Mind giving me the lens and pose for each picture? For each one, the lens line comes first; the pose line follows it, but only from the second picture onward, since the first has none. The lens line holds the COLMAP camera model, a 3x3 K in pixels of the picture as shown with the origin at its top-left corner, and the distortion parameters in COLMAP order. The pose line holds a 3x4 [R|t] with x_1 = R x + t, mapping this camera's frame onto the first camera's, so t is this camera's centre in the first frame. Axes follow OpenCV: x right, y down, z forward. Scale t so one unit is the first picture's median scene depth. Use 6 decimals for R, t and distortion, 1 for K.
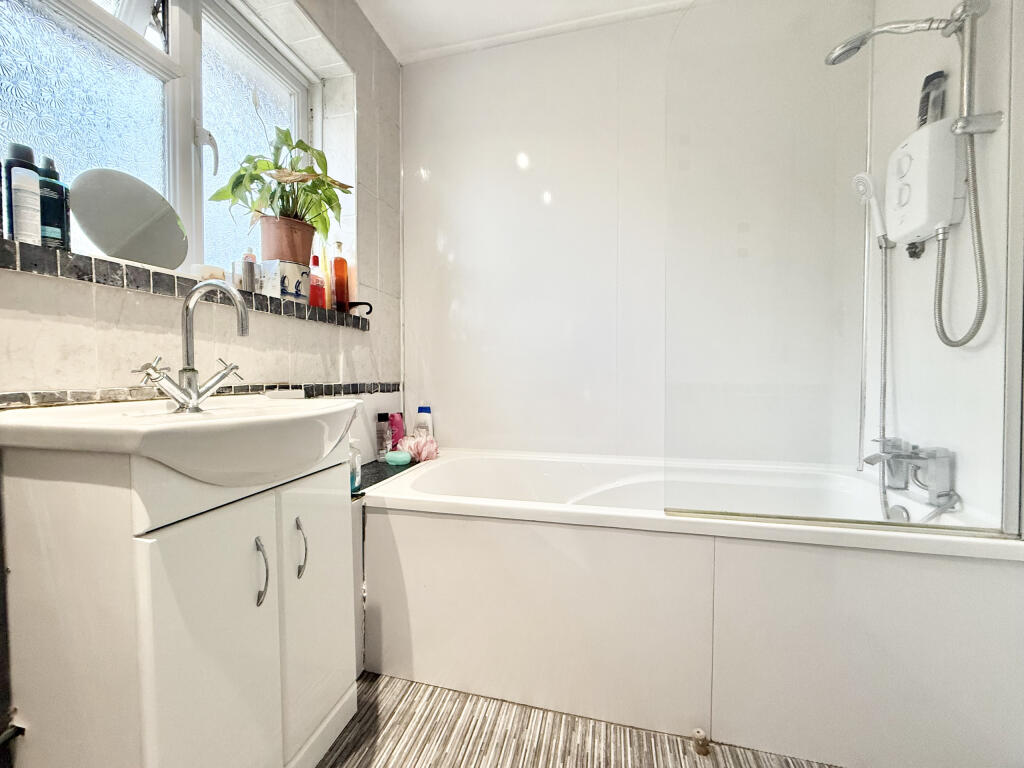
lens RADIAL K [[406.6, 0, 508.8], [0, 406.6, 383.3], [0, 0, 1]] dist [-0.000304, -0.000039]
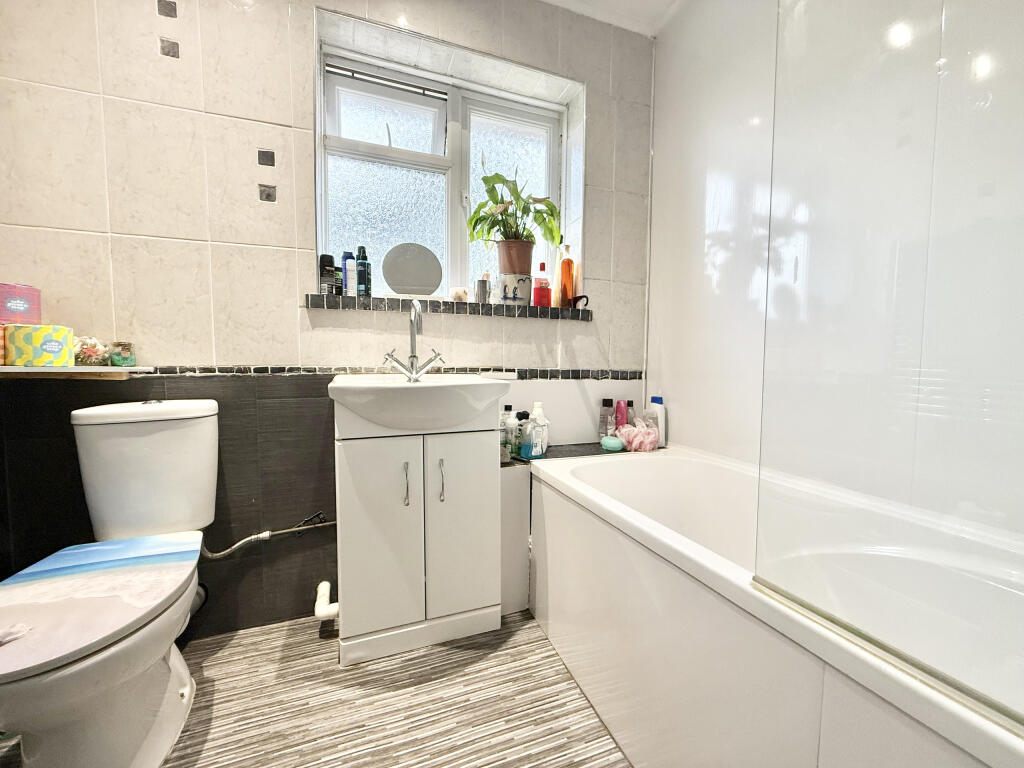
lens RADIAL K [[406.6, 0, 508.8], [0, 406.6, 383.3], [0, 0, 1]] dist [-0.000304, -0.000039]
pose [[0.561889, 0.051177, -0.825628, 0.530847], [-0.030418, 0.998688, 0.041203, -0.002730], [0.826653, 0.001963, 0.562708, 0.261999]]
